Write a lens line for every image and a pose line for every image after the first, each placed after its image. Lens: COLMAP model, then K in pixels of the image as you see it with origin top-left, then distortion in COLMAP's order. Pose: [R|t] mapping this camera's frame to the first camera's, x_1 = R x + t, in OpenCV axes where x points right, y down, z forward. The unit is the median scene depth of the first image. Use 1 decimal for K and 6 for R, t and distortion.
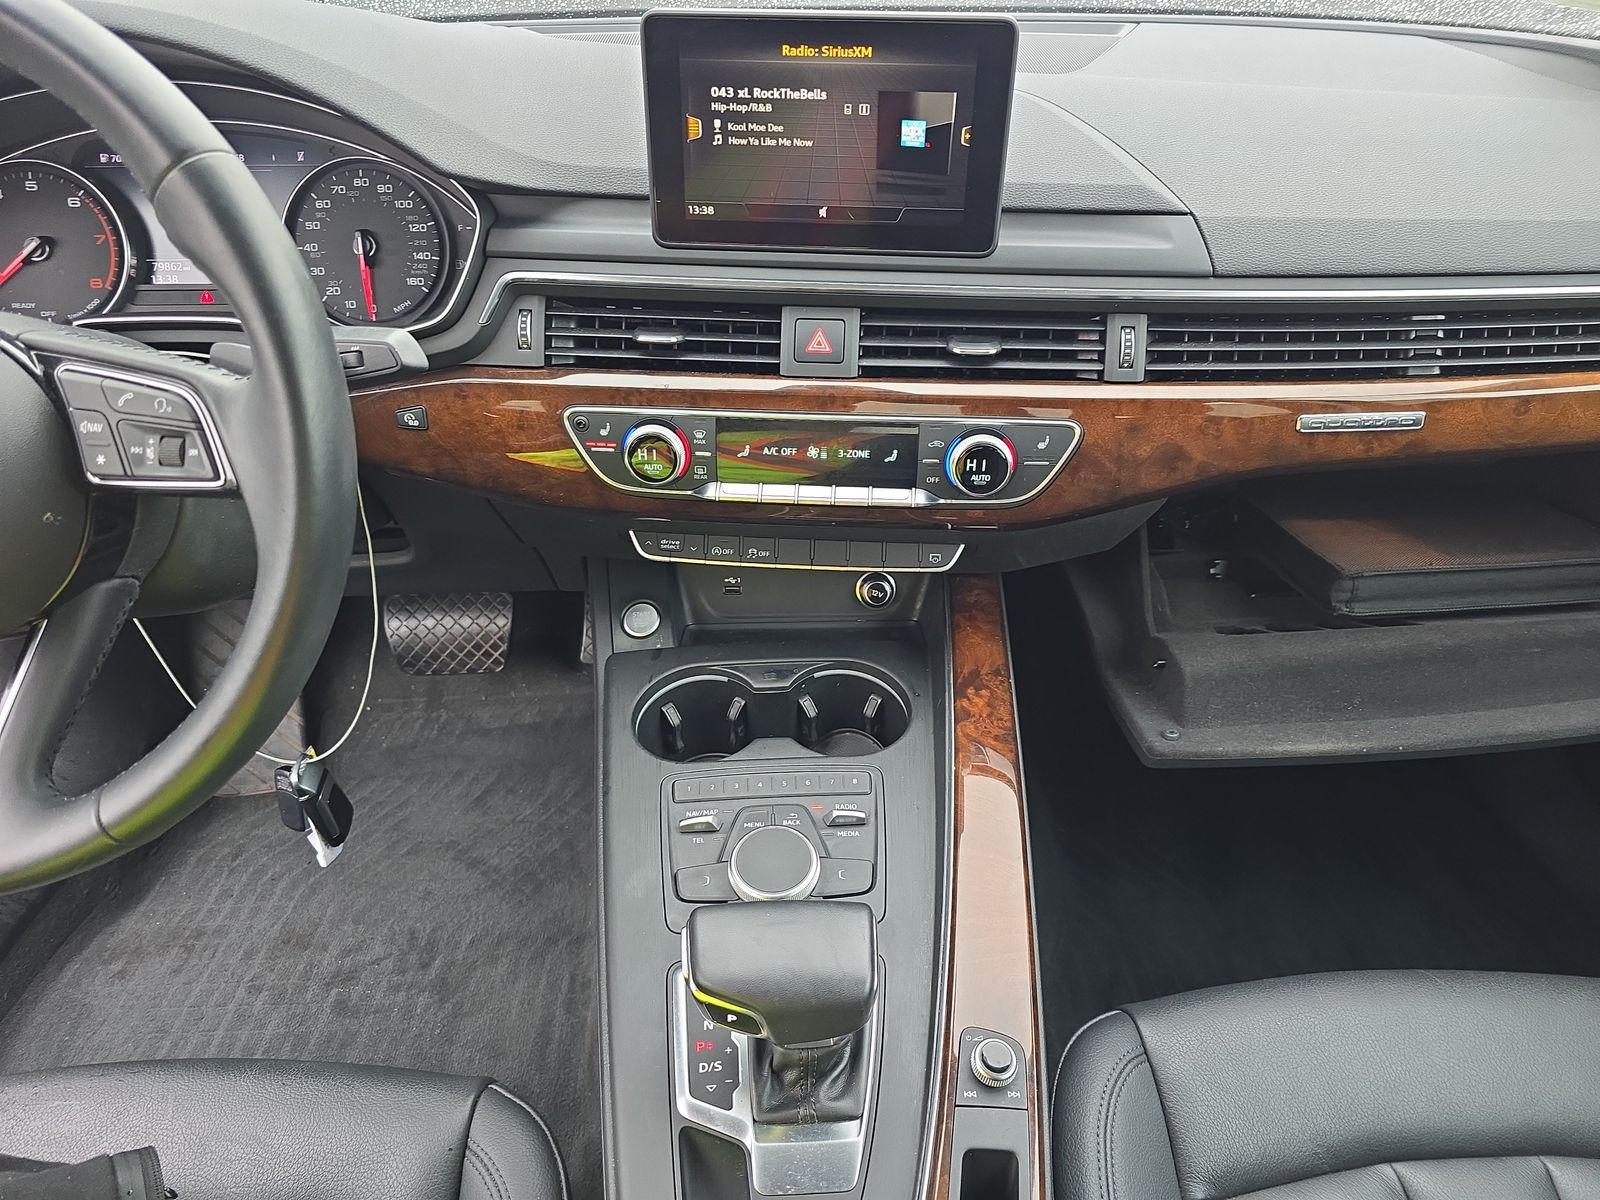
lens RADIAL K [[1057.1, 0, 800.0], [0, 1057.1, 600.0], [0, 0, 1]] dist [0.036509, -0.021511]
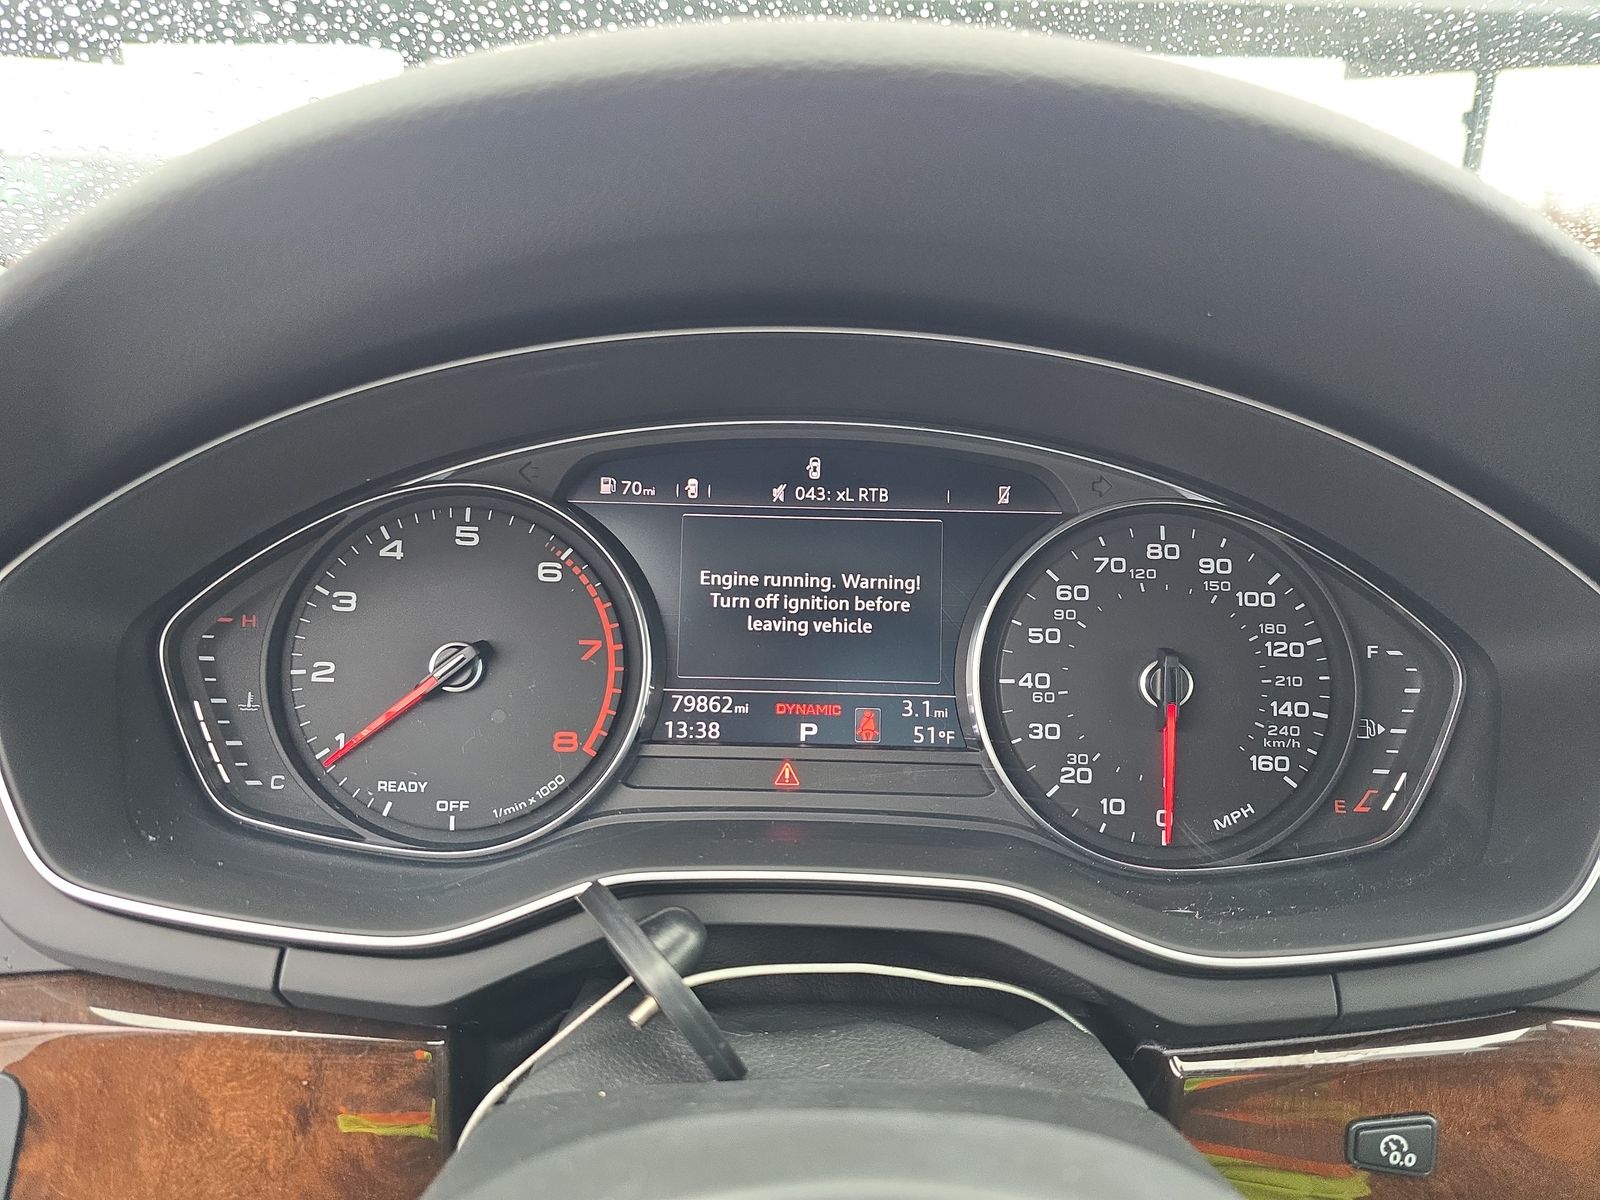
lens RADIAL K [[1096.5, 0, 773.8], [0, 1096.5, 598.7], [0, 0, 1]] dist [0.036282, -0.038664]
pose [[0.998863, 0.040135, -0.025733, -0.604691], [-0.045883, 0.955882, -0.290146, -0.240802], [0.012953, 0.290996, 0.956636, 0.583816]]
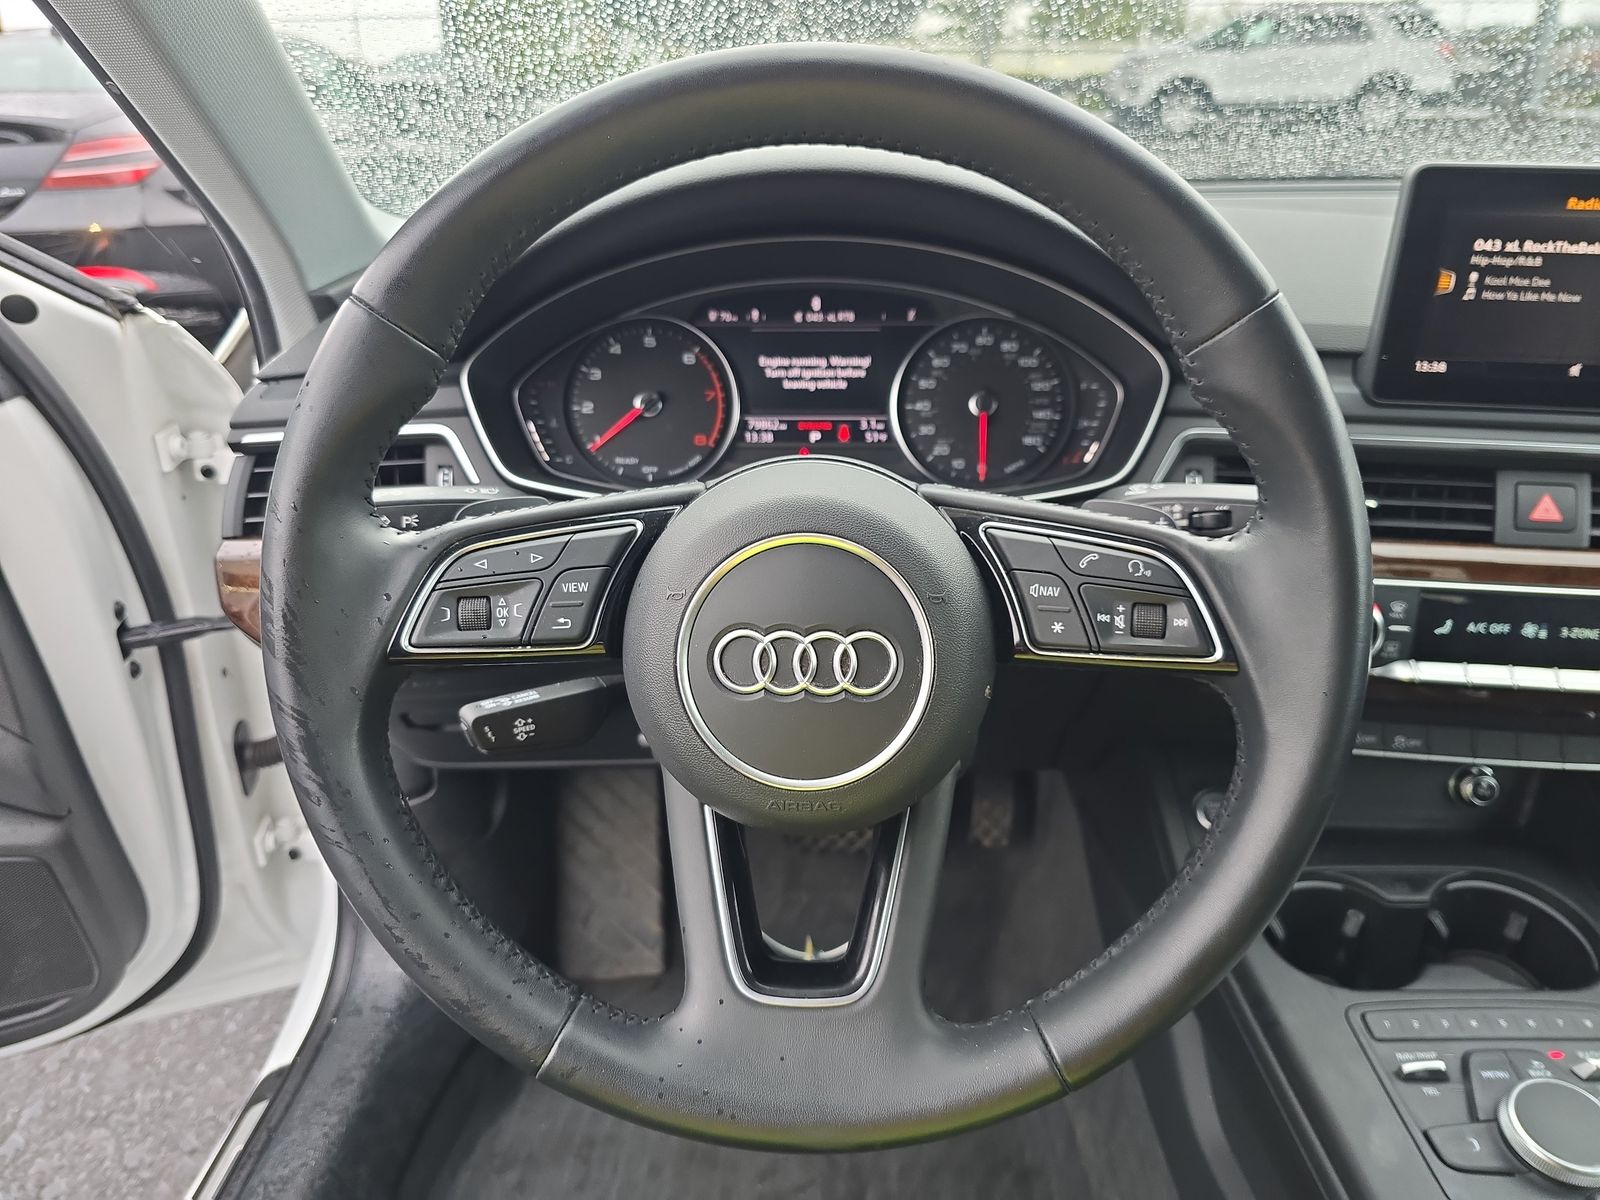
lens RADIAL K [[1090.9, 0, 791.9], [0, 1090.9, 607.0], [0, 0, 1]] dist [0.059346, -0.057323]
pose [[0.998785, 0.021650, -0.044263, -0.570681], [-0.028029, 0.988440, -0.149002, -0.004798], [0.040525, 0.150061, 0.987846, 0.063940]]
